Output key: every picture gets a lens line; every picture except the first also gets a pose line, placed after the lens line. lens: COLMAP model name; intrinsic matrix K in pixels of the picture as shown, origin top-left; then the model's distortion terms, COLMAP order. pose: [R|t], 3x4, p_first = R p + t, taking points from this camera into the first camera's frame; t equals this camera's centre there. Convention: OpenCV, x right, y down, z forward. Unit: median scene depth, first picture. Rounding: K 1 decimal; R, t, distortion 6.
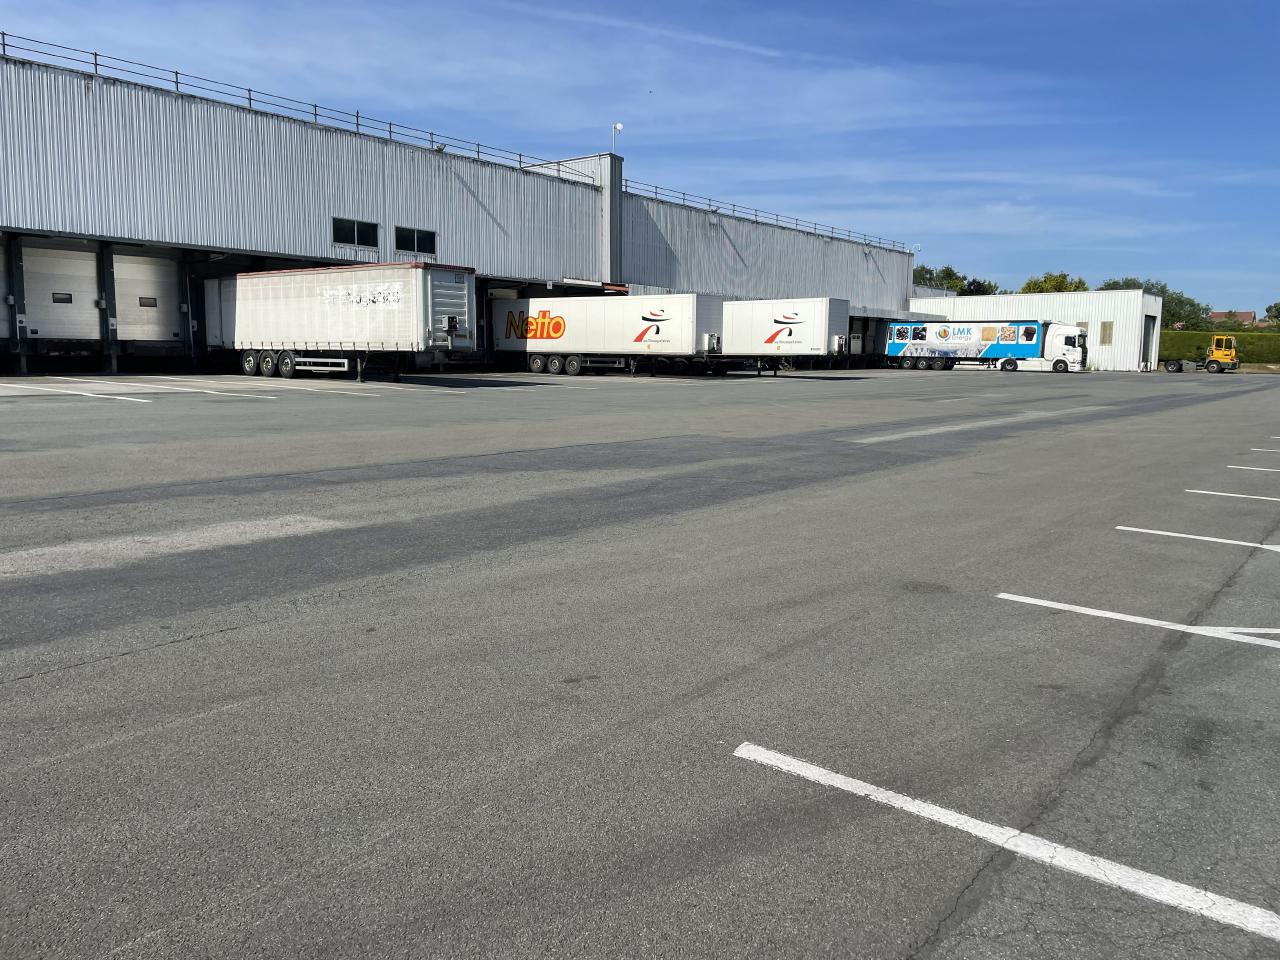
lens RADIAL K [[949.9, 0, 646.0], [0, 949.9, 503.0], [0, 0, 1]] dist [0.093008, -0.111019]
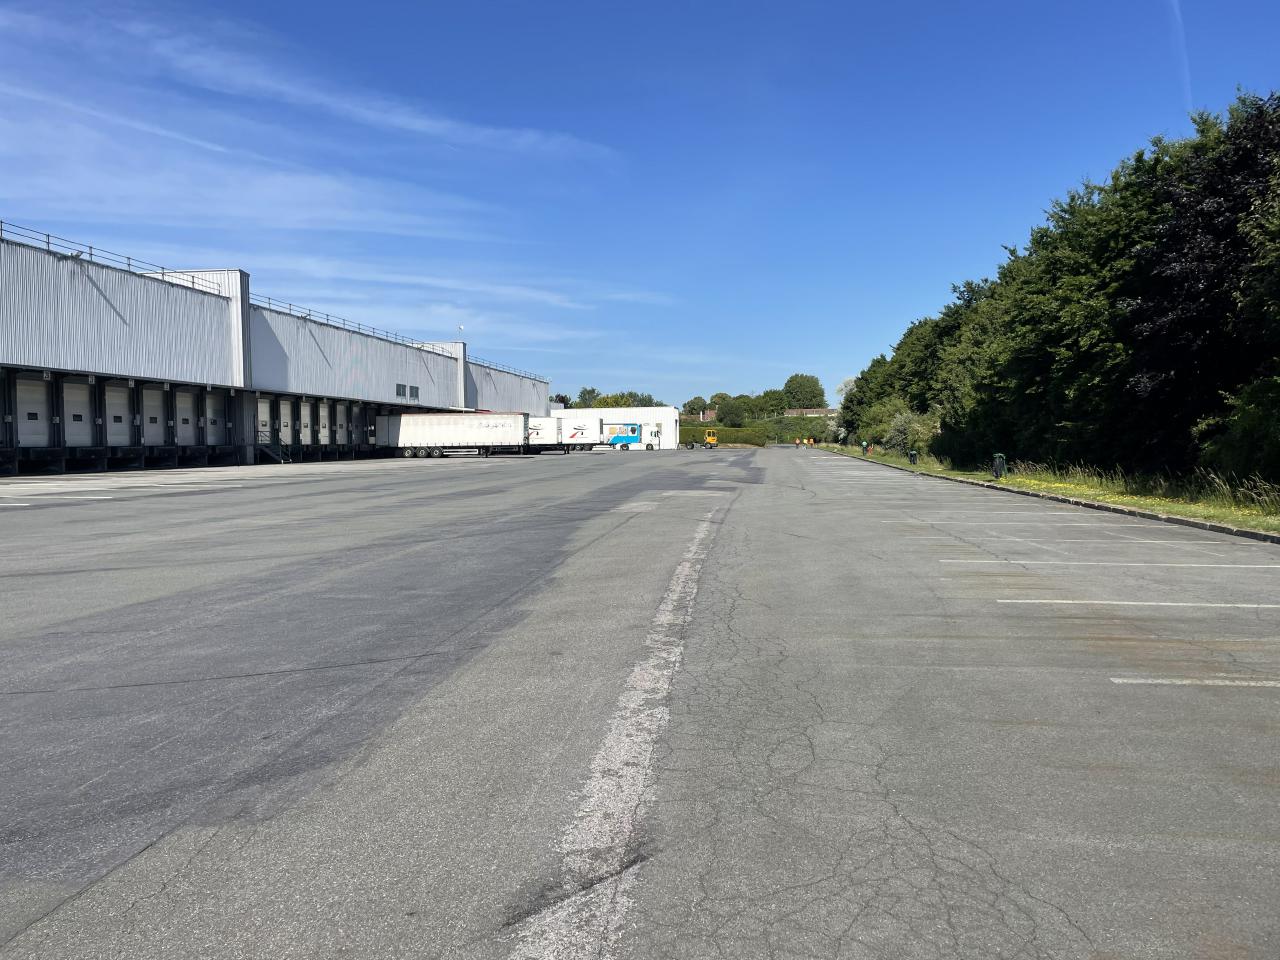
lens RADIAL K [[966.8, 0, 645.7], [0, 966.8, 473.6], [0, 0, 1]] dist [0.095653, -0.124858]
pose [[0.849408, -0.040243, 0.526201, -0.552979], [0.103984, 0.990304, -0.092117, 0.081794], [-0.517392, 0.132962, 0.845356, -0.578335]]
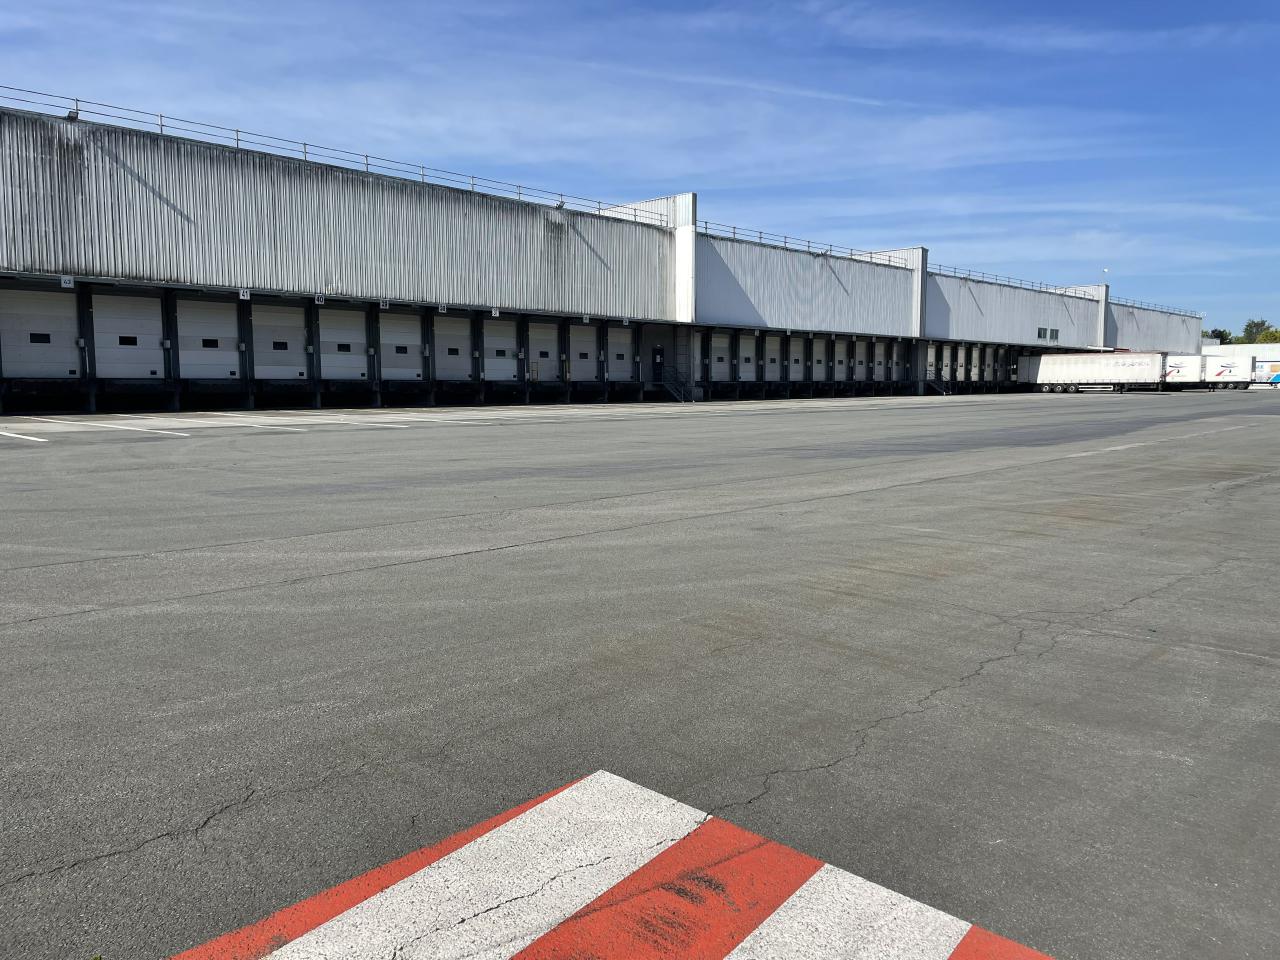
lens RADIAL K [[966.8, 0, 645.7], [0, 966.8, 473.6], [0, 0, 1]] dist [0.095653, -0.124858]
pose [[0.997756, -0.008583, -0.066406, -0.636543], [0.004344, 0.997958, -0.063726, 0.118208], [0.066817, 0.063294, 0.995756, -0.806594]]
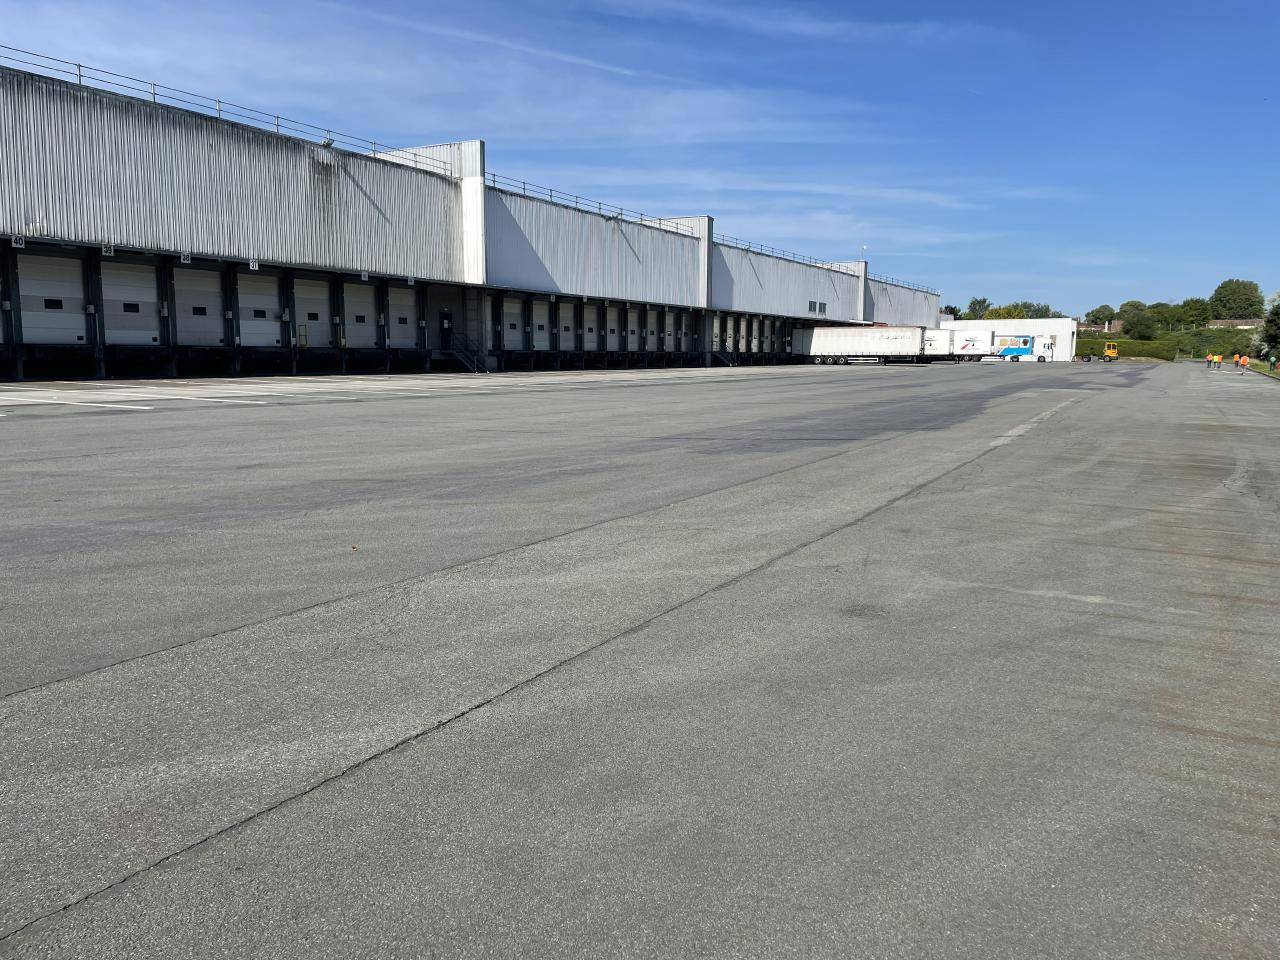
lens RADIAL K [[966.8, 0, 645.7], [0, 966.8, 473.6], [0, 0, 1]] dist [0.095653, -0.124858]
pose [[0.984446, -0.028692, 0.173328, -0.659955], [0.033849, 0.999066, -0.026865, 0.108313], [-0.172395, 0.032314, 0.984498, -0.751456]]
